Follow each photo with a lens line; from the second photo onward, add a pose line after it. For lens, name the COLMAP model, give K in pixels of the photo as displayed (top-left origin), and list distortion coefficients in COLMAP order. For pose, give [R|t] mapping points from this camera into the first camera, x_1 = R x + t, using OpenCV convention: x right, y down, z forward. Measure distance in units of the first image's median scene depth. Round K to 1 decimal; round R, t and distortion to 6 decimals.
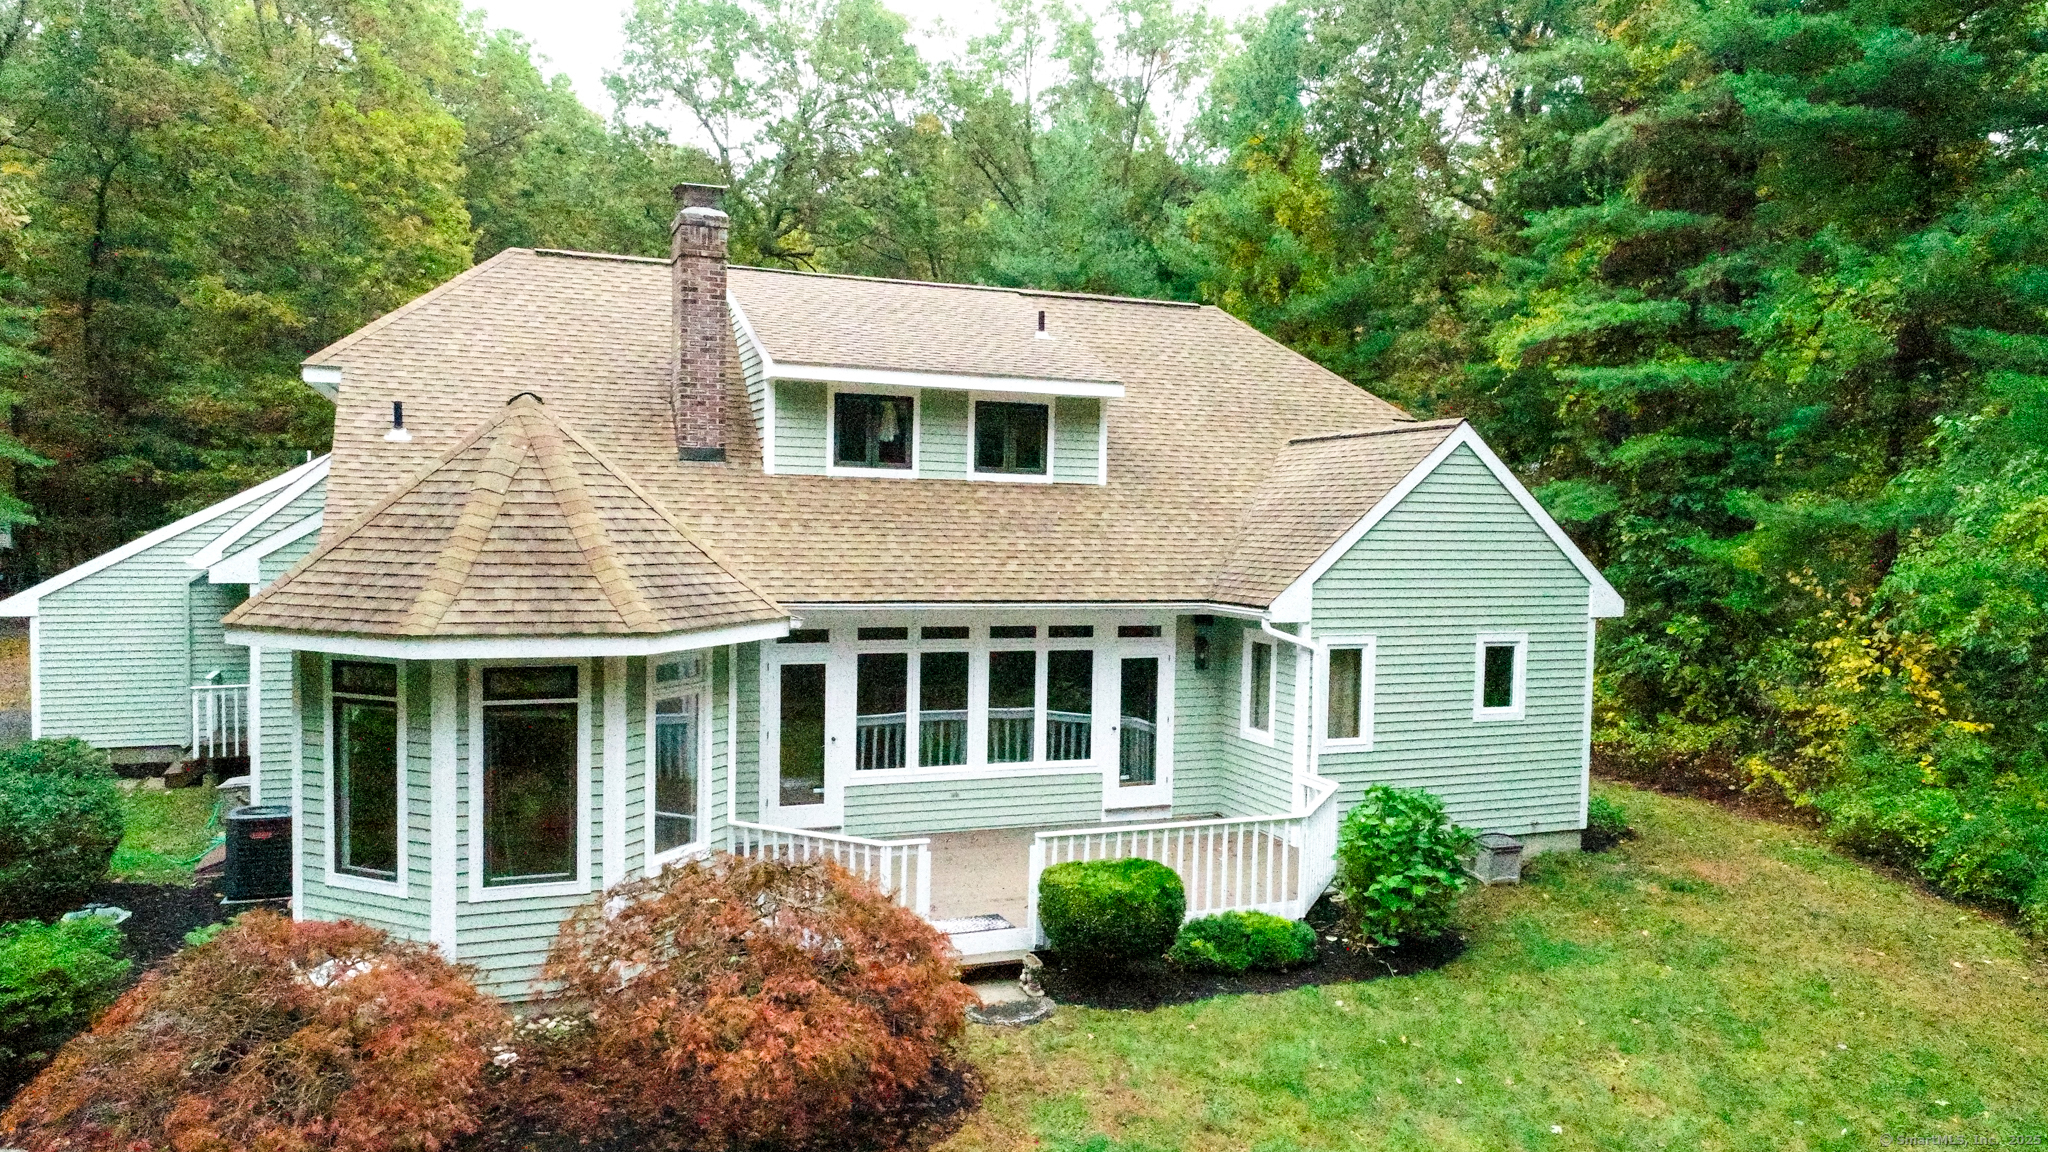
lens RADIAL K [[1378.8, 0, 1020.6], [0, 1378.8, 572.7], [0, 0, 1]] dist [-0.002524, -0.003633]
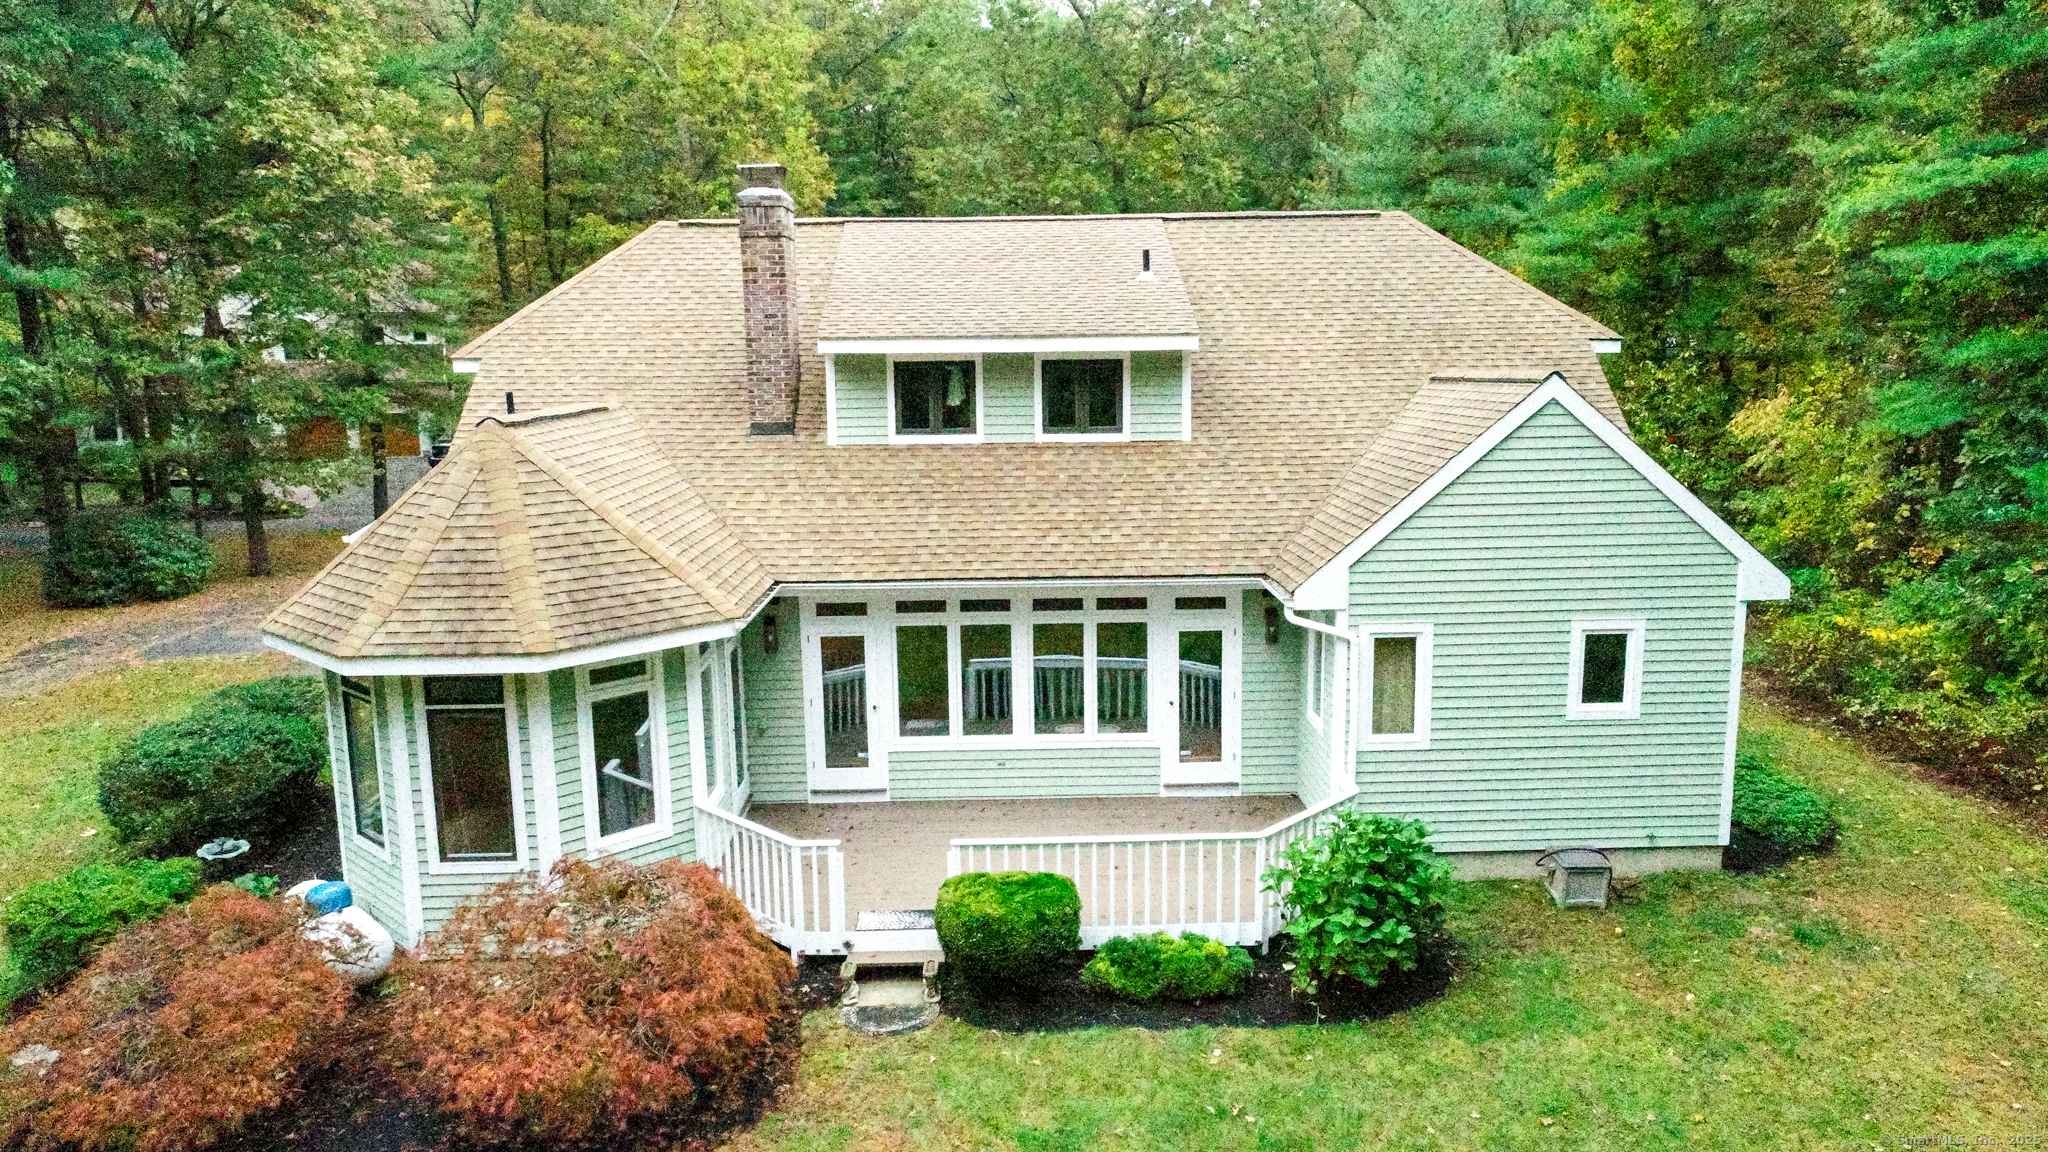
lens RADIAL K [[1378.8, 0, 1025.7], [0, 1378.8, 571.6], [0, 0, 1]] dist [-0.002524, -0.003633]
pose [[0.936158, 0.021235, -0.350936, 0.322071], [0.019340, 0.993553, 0.111710, -0.091645], [0.351046, -0.111365, 0.929712, 0.083260]]
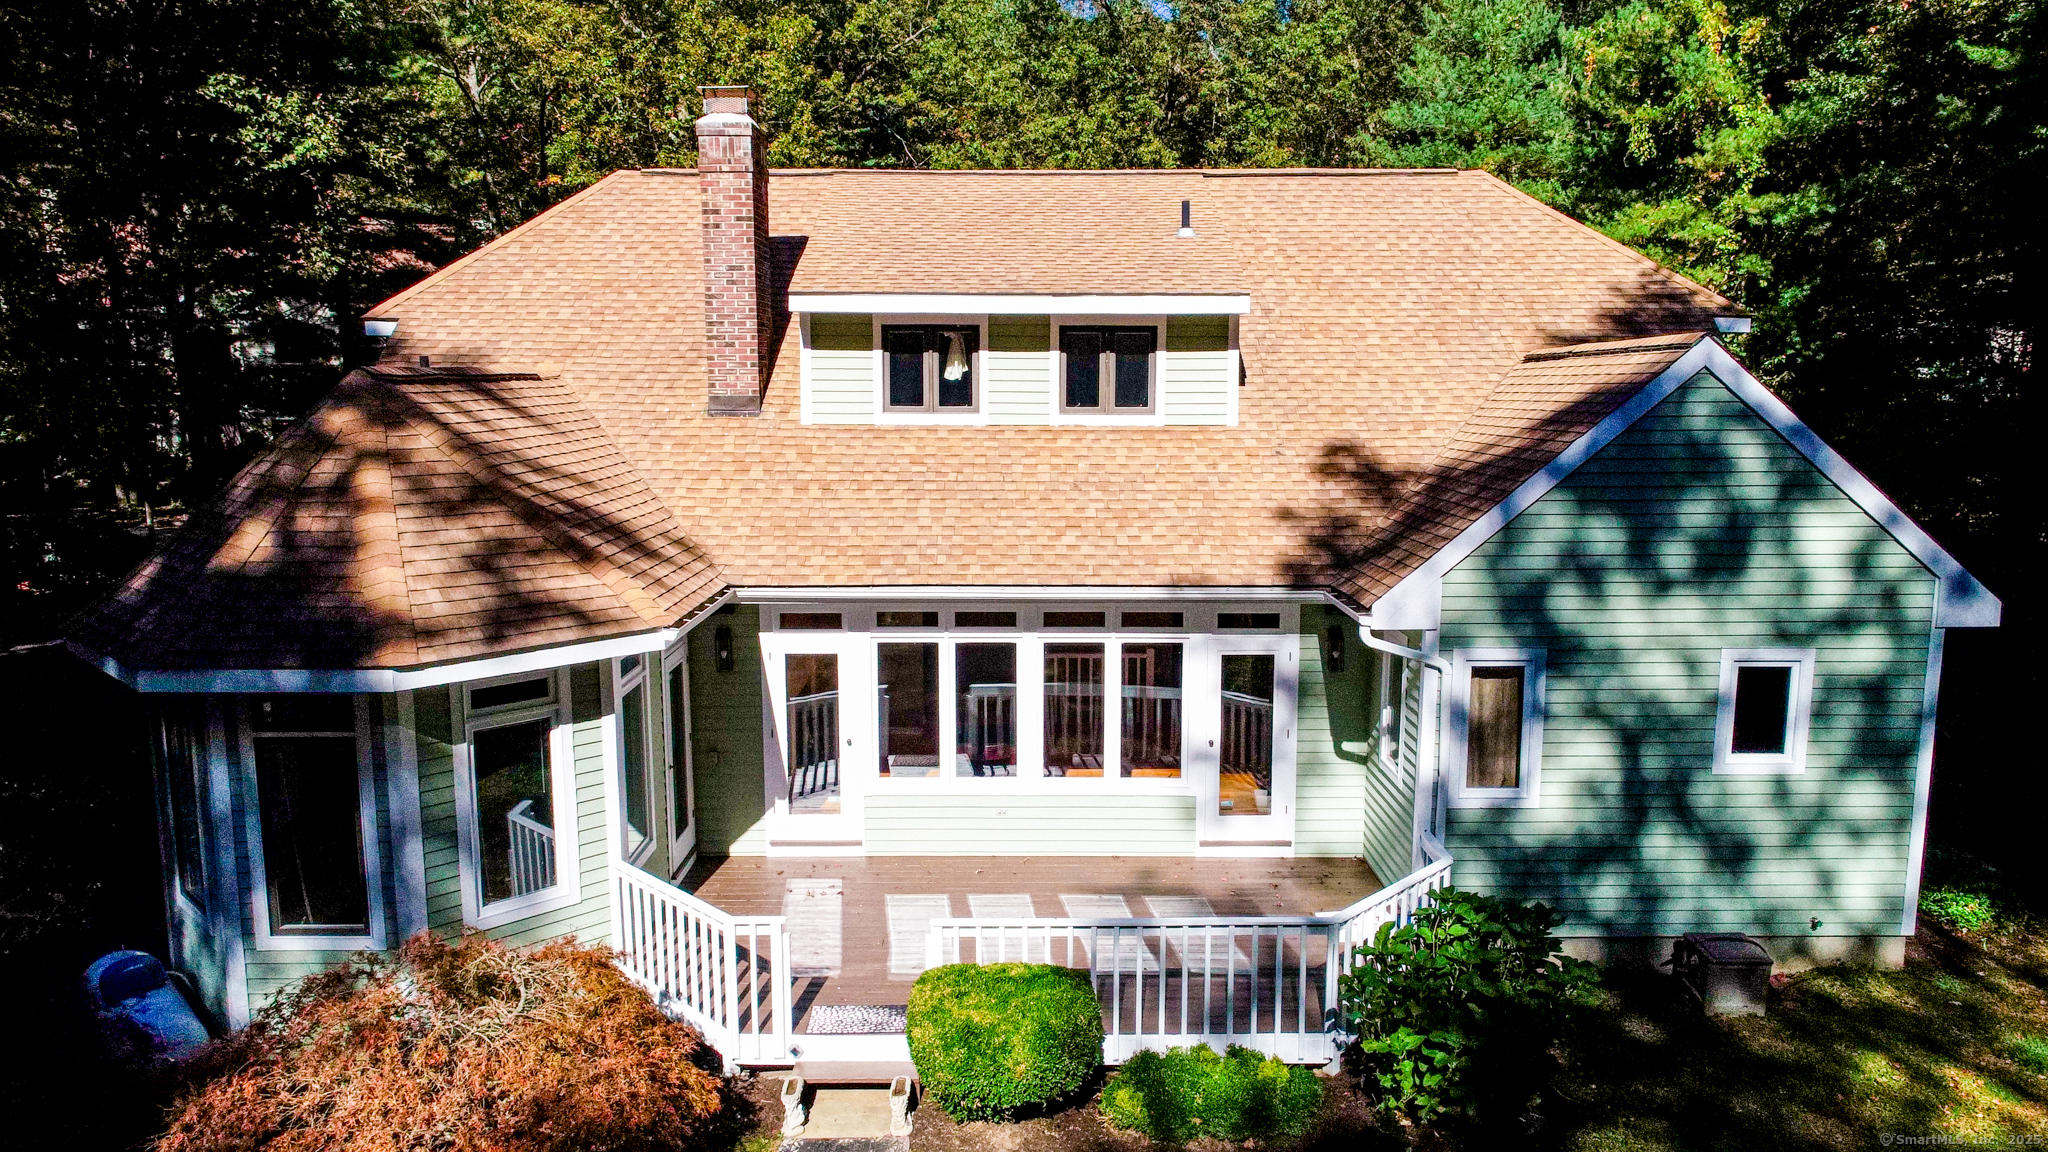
lens RADIAL K [[1378.8, 0, 1031.1], [0, 1378.8, 581.6], [0, 0, 1]] dist [-0.002524, -0.003633]
pose [[0.932609, 0.032418, -0.359429, 0.264210], [0.003794, 0.995022, 0.099587, -0.060290], [0.360868, -0.094239, 0.927843, 0.249001]]
